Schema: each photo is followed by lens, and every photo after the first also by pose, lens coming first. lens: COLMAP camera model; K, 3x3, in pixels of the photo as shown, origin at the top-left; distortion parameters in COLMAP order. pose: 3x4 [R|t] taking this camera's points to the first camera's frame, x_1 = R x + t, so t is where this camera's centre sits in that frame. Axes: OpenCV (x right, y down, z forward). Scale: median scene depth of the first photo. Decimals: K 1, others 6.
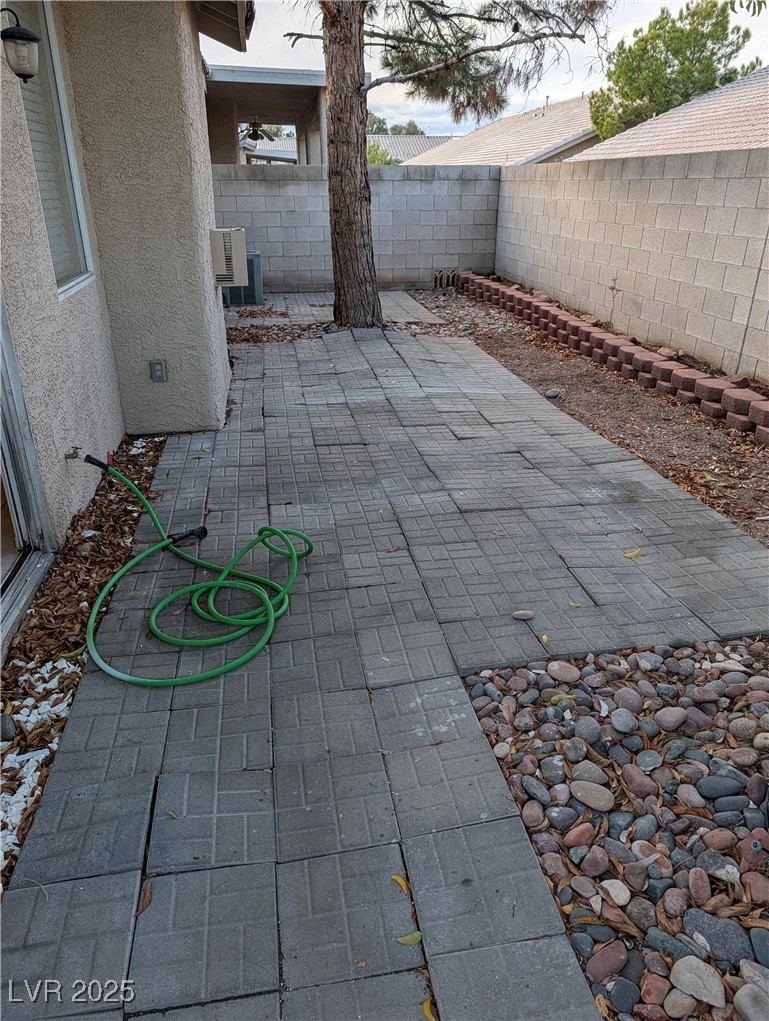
lens RADIAL K [[725.3, 0, 384.5], [0, 725.3, 510.5], [0, 0, 1]] dist [0.078197, -0.139143]
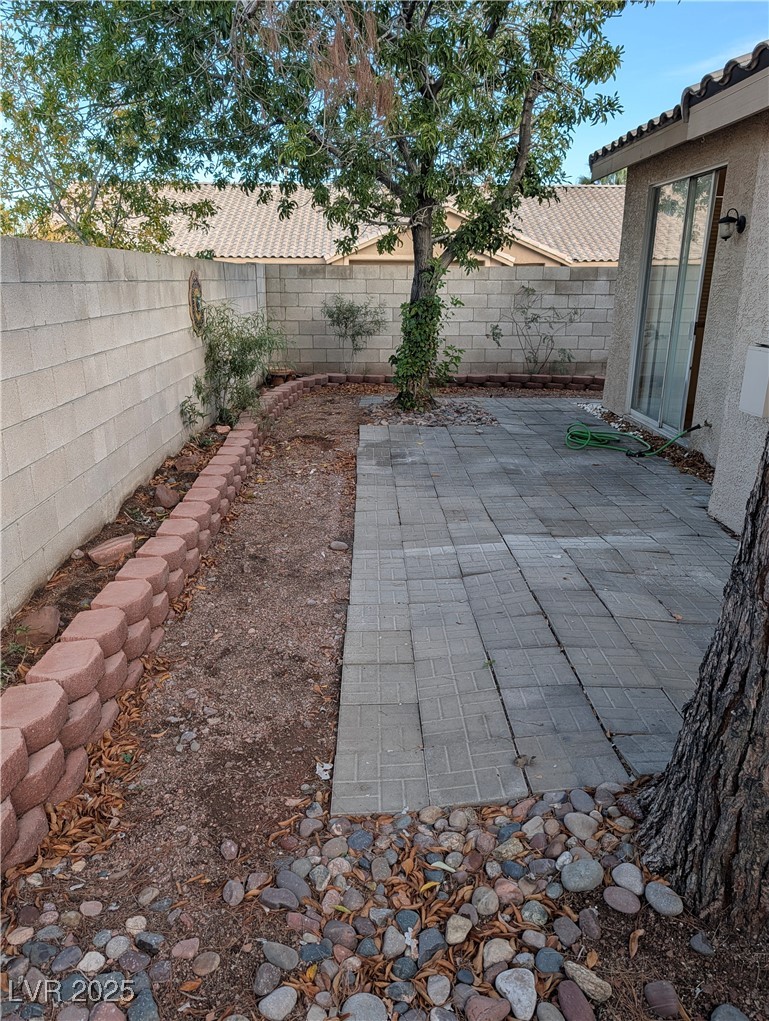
lens RADIAL K [[725.3, 0, 384.5], [0, 725.3, 510.5], [0, 0, 1]] dist [0.078197, -0.139143]
pose [[-0.990492, -0.048317, 0.128807, 0.097410], [0.050609, 0.742663, 0.667750, -0.831069], [-0.127924, 0.667920, -0.733156, 1.812081]]
